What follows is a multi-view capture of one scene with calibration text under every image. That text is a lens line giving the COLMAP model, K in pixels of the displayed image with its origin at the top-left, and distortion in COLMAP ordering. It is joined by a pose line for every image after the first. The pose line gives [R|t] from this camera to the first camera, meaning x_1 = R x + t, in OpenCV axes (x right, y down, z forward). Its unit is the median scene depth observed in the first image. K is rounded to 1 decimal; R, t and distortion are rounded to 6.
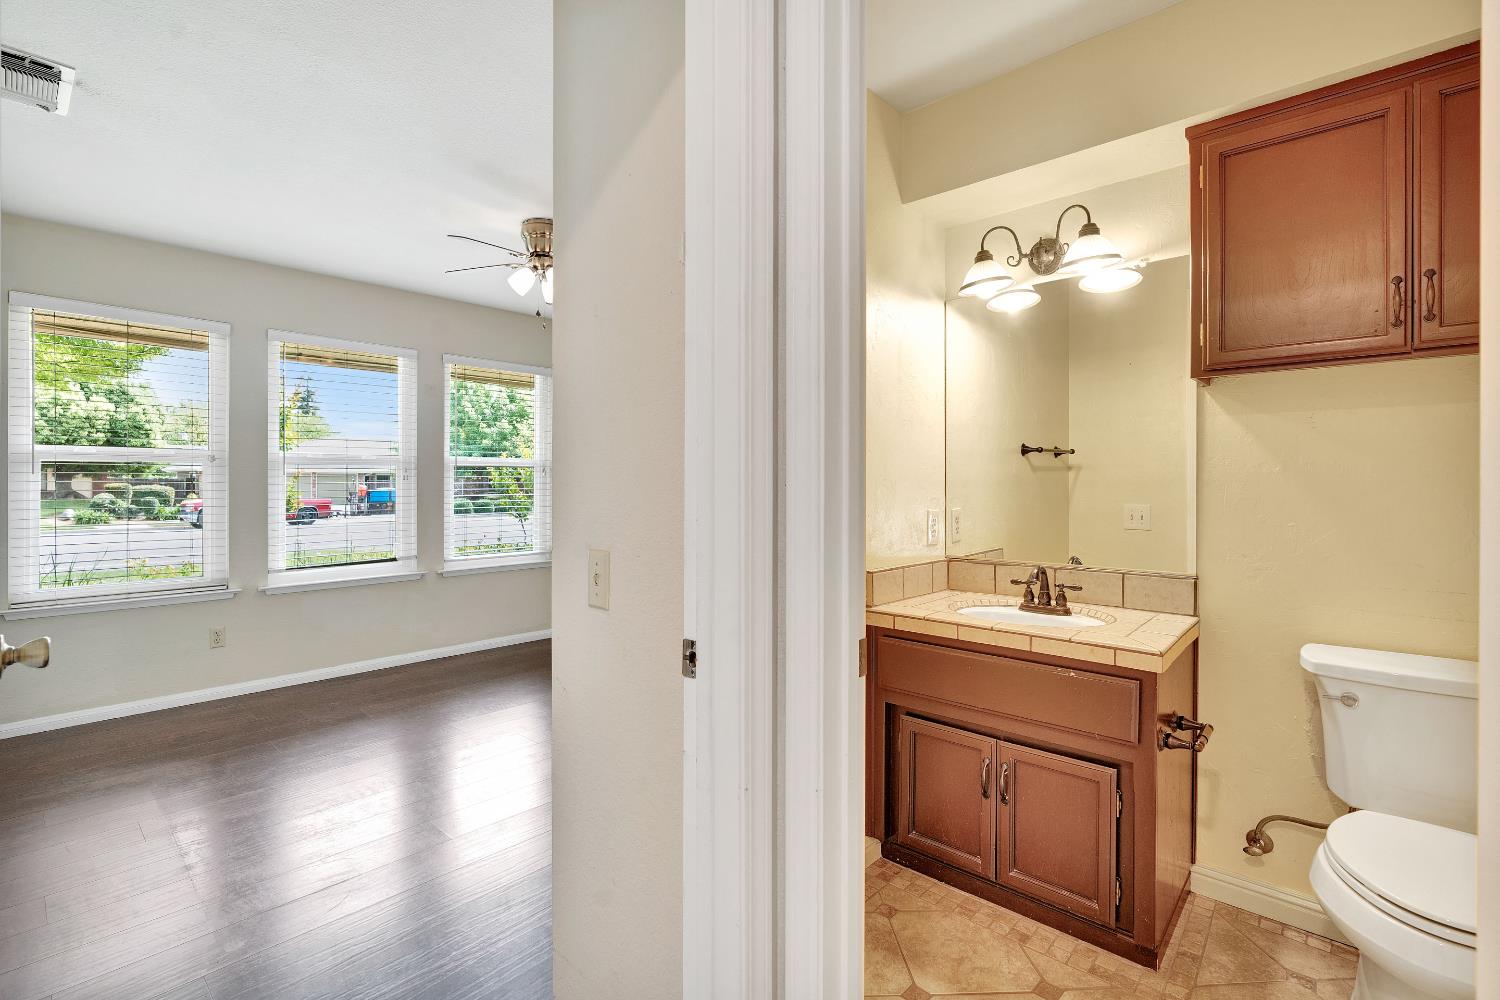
lens RADIAL K [[697.0, 0, 691.9], [0, 697.0, 488.1], [0, 0, 1]] dist [0.001234, 0.000176]
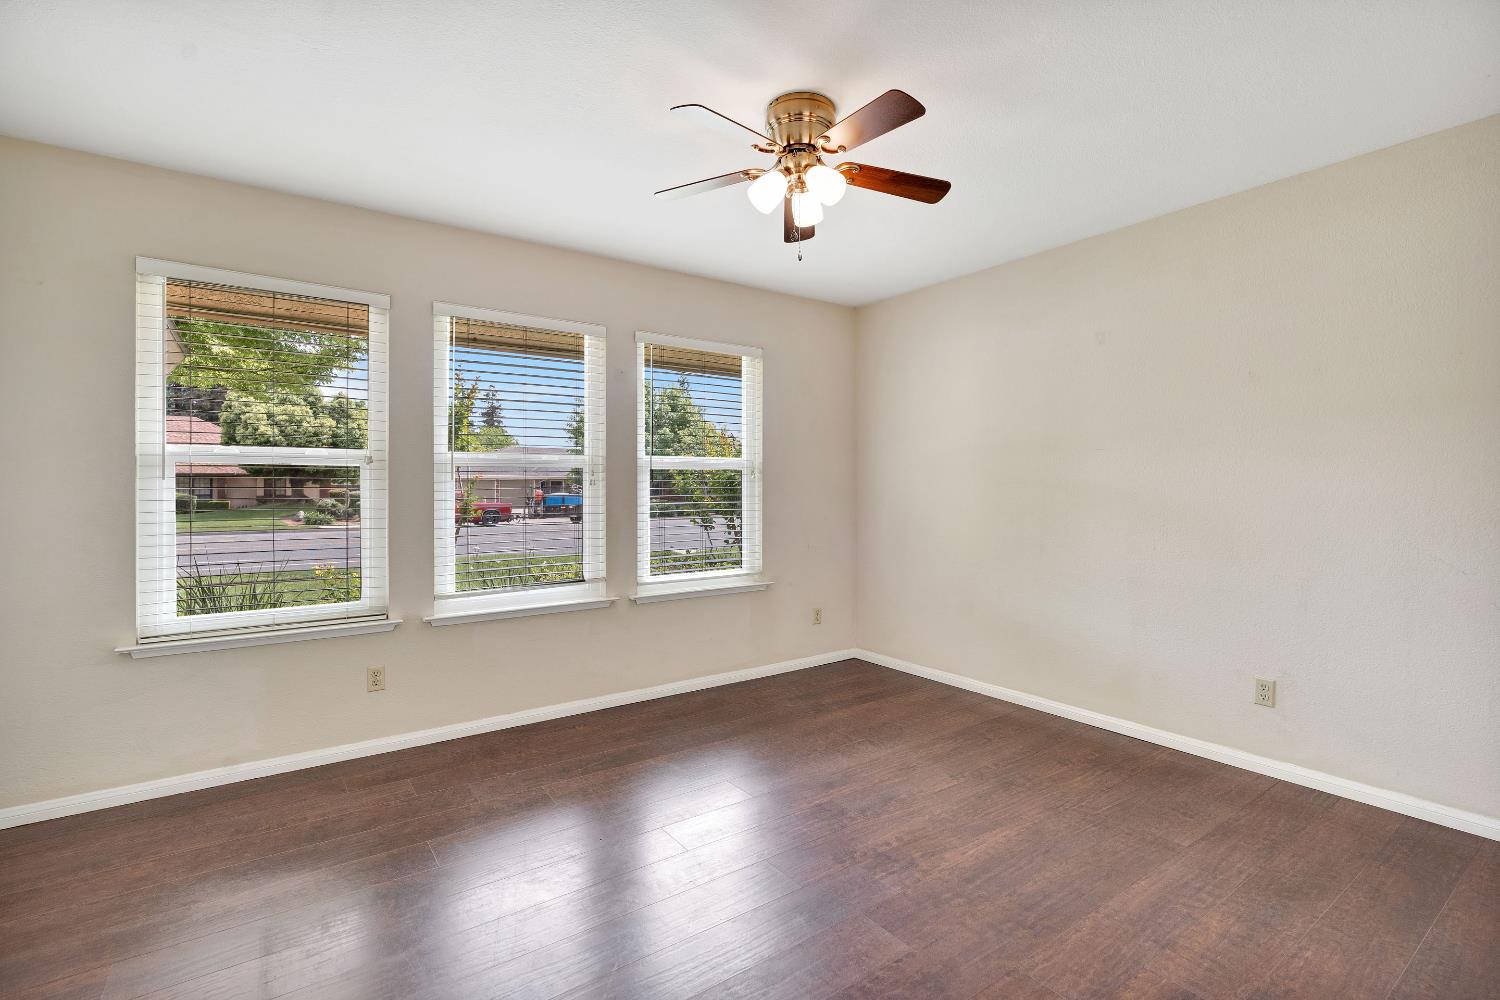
lens RADIAL K [[682.5, 0, 750.8], [0, 682.5, 487.4], [0, 0, 1]] dist [-0.002793, -0.000093]
pose [[0.990177, -0.004624, -0.139743, -0.136057], [0.003654, 0.999967, -0.007200, -0.002981], [0.139772, 0.006618, 0.990162, 0.275675]]
